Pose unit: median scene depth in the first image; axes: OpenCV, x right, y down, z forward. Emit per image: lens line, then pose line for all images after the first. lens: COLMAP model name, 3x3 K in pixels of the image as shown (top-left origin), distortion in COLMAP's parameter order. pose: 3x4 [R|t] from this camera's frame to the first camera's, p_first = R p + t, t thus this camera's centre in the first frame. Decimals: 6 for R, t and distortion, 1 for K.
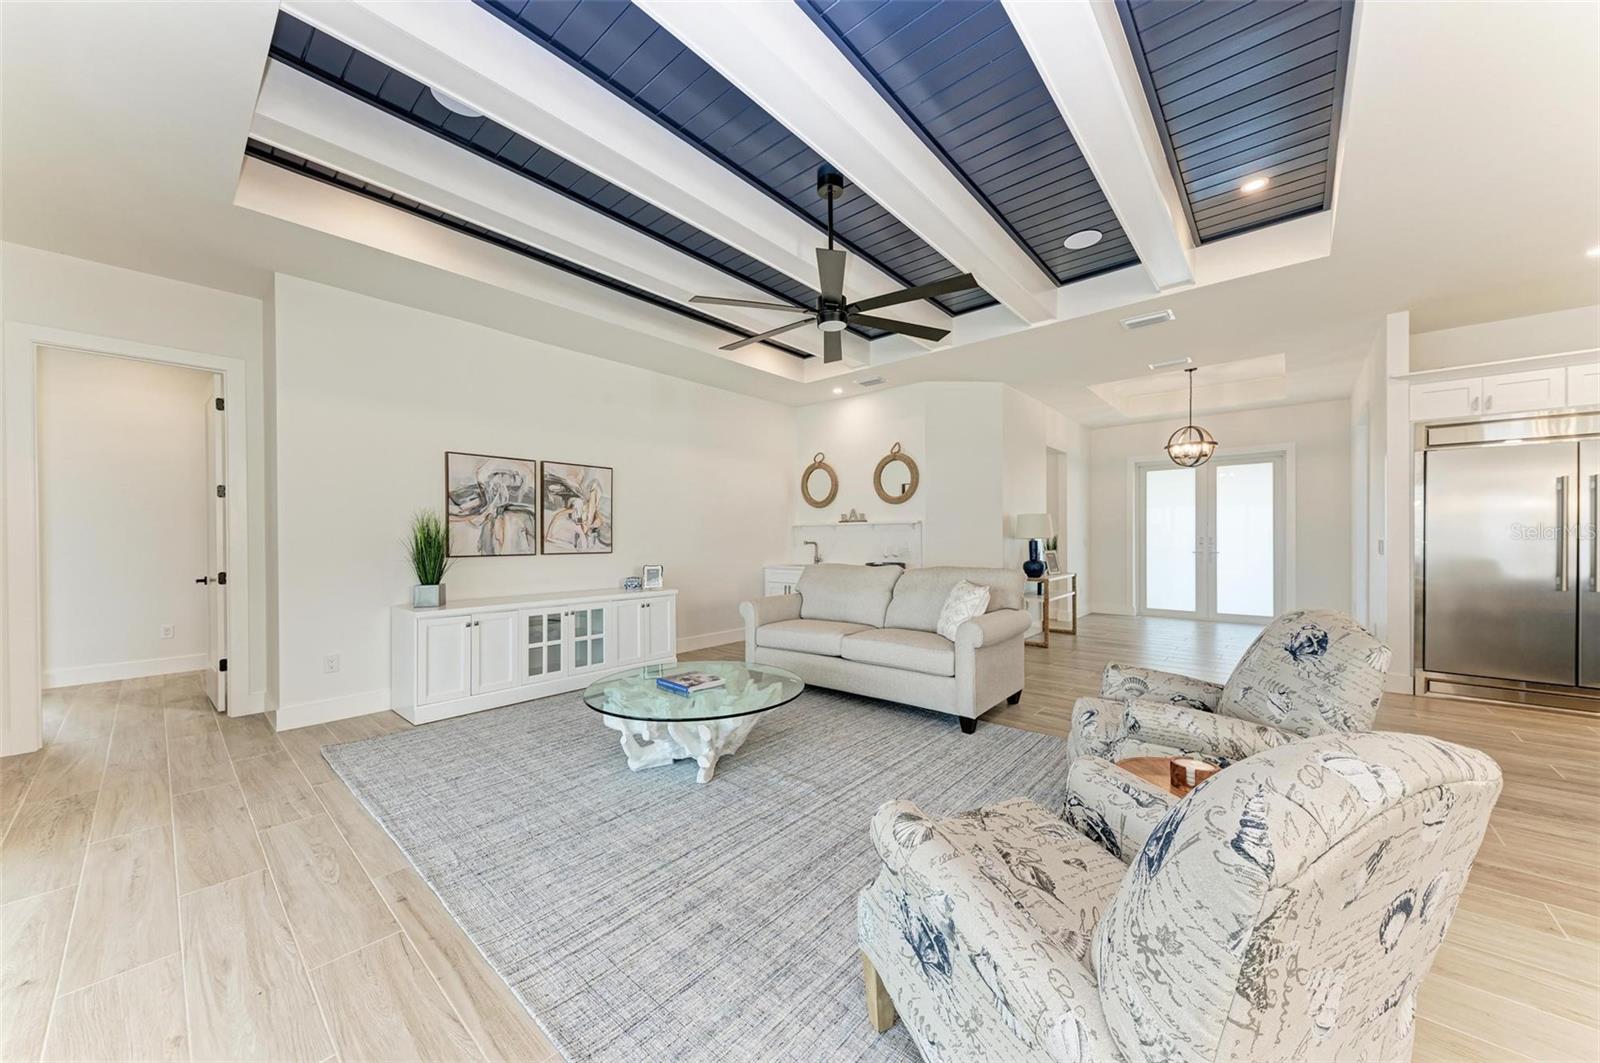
lens RADIAL K [[561.0, 0, 800.4], [0, 561.0, 535.1], [0, 0, 1]] dist [0.008808, 0.000077]
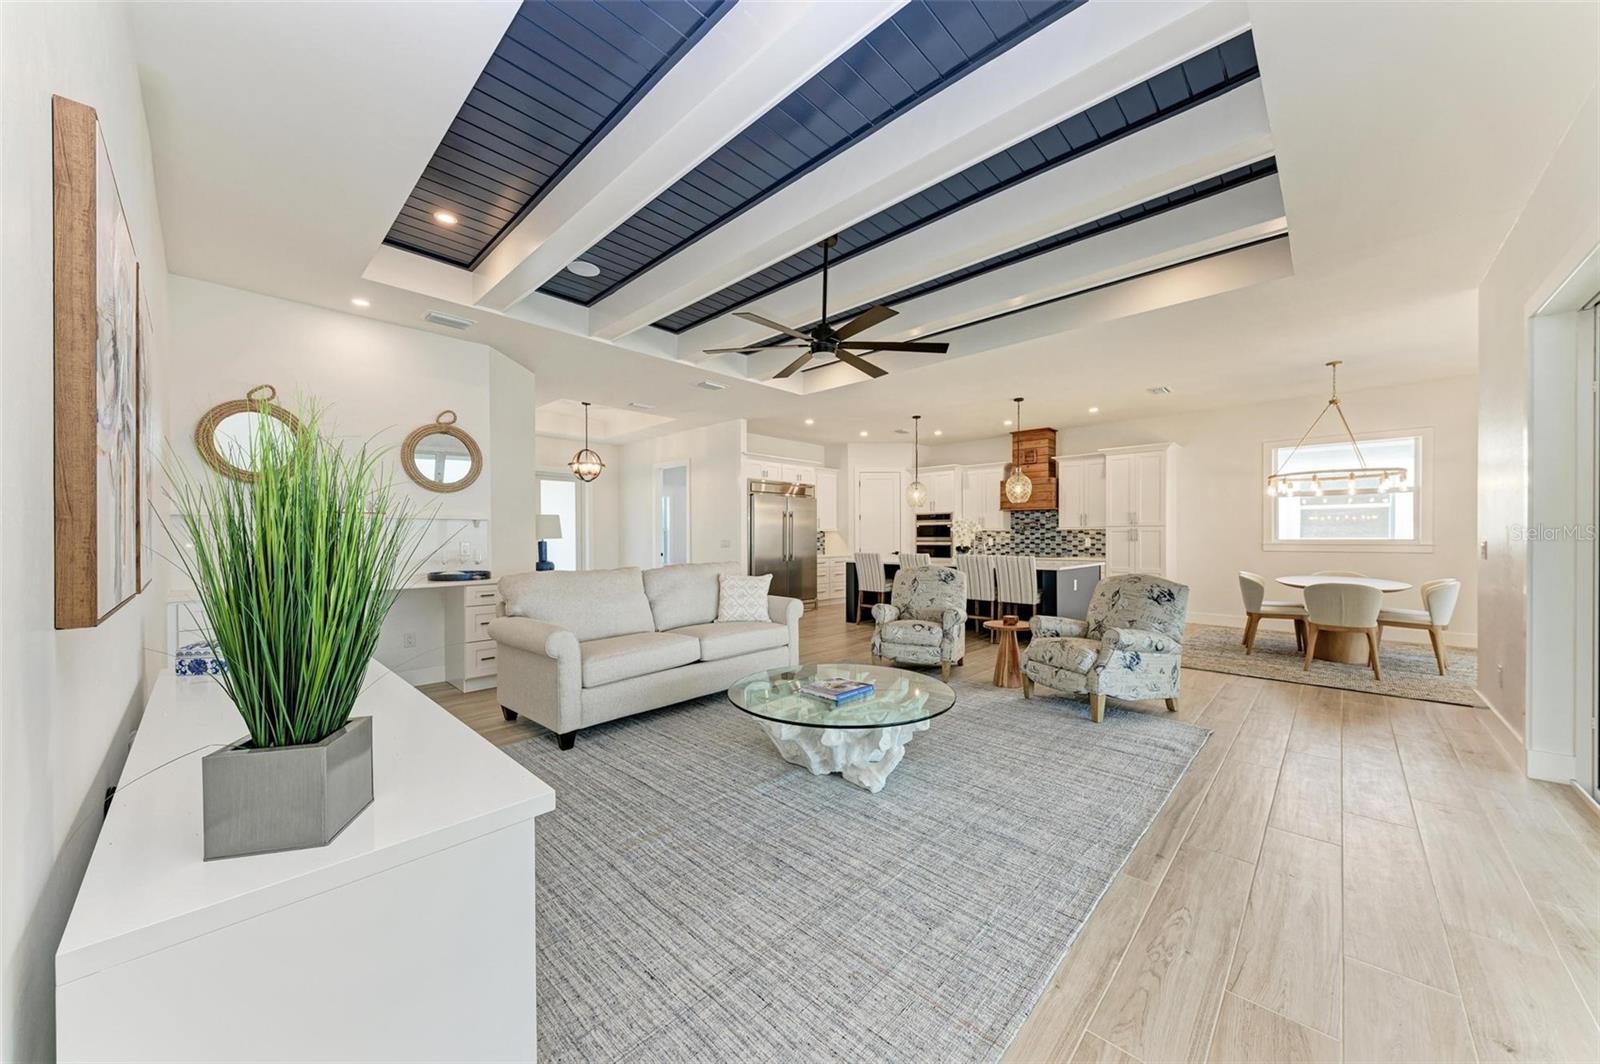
lens RADIAL K [[561.0, 0, 800.4], [0, 561.0, 535.6], [0, 0, 1]] dist [0.008808, 0.000077]
pose [[0.044637, 0.005517, 0.998988, -0.756990], [-0.001766, 0.999984, -0.005444, 0.006680], [-0.999002, -0.001521, 0.044646, 0.677351]]
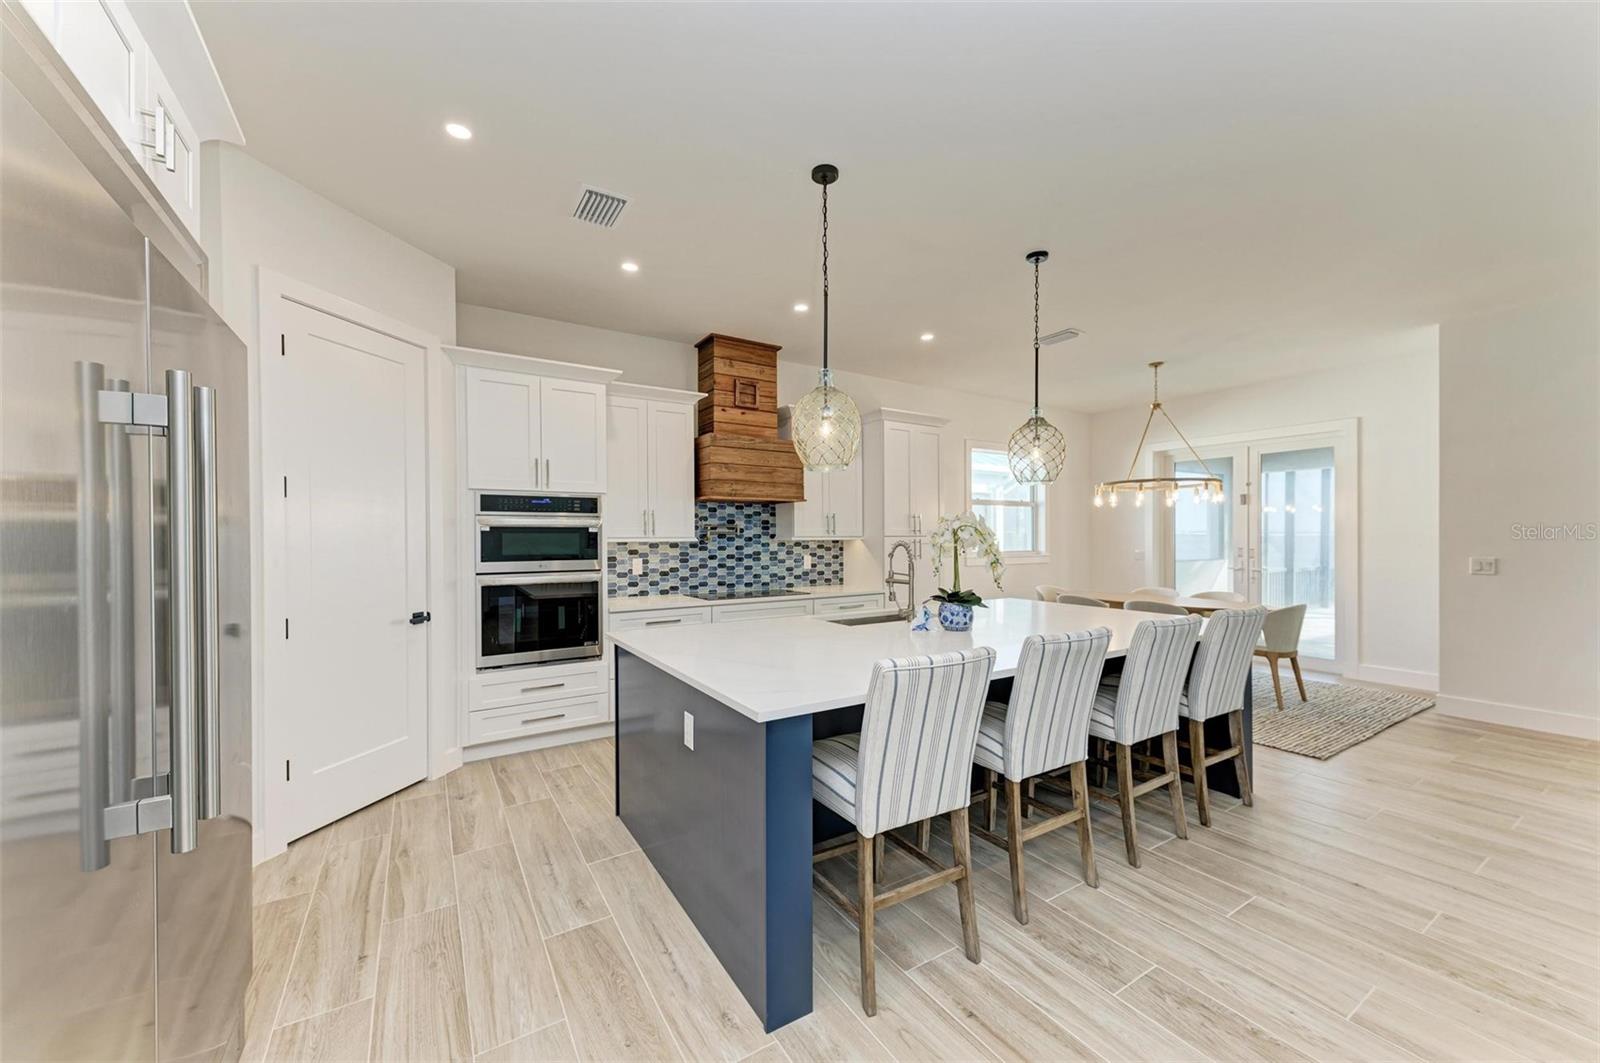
lens RADIAL K [[635.7, 0, 806.6], [0, 635.7, 539.0], [0, 0, 1]] dist [0.012459, -0.000440]
pose [[-0.963442, 0.011420, 0.267672, 0.811039], [0.009925, 0.999927, -0.006938, -0.018679], [-0.267732, -0.004027, -0.963485, 0.999799]]
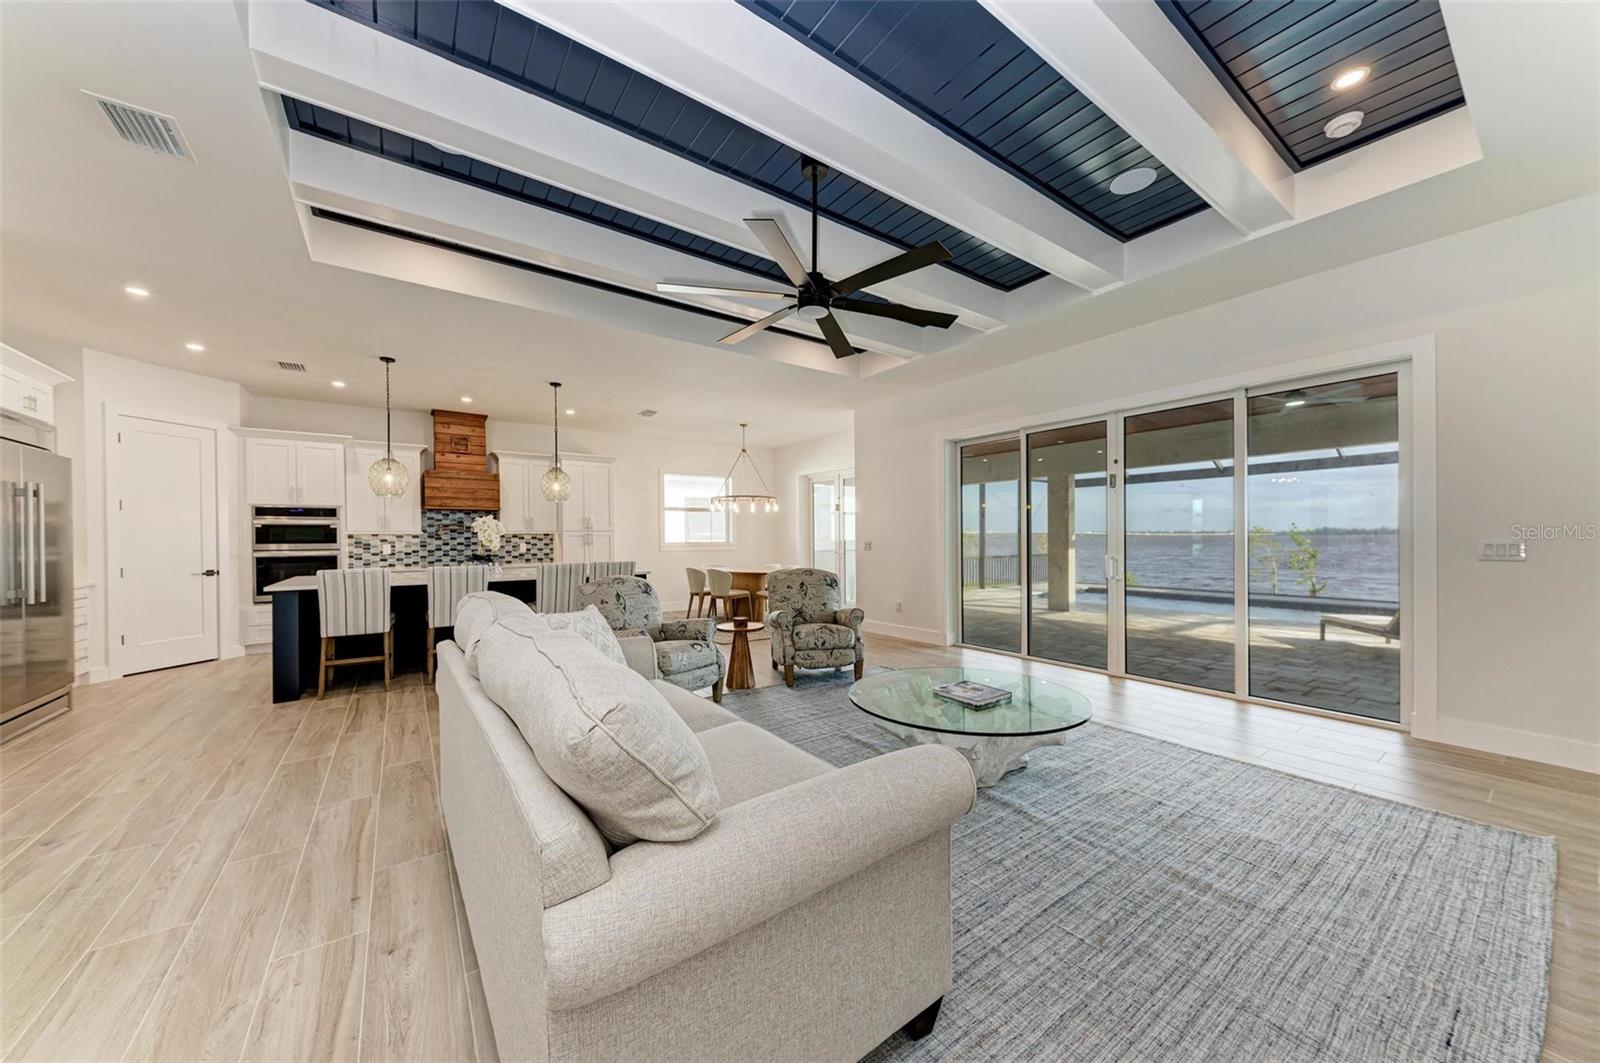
lens RADIAL K [[561.0, 0, 800.4], [0, 561.0, 535.1], [0, 0, 1]] dist [0.008808, 0.000077]
pose [[-0.973174, 0.012837, 0.229714, -0.090432], [0.010579, 0.999883, -0.011059, 0.007108], [-0.229829, -0.008332, -0.973195, 1.301495]]
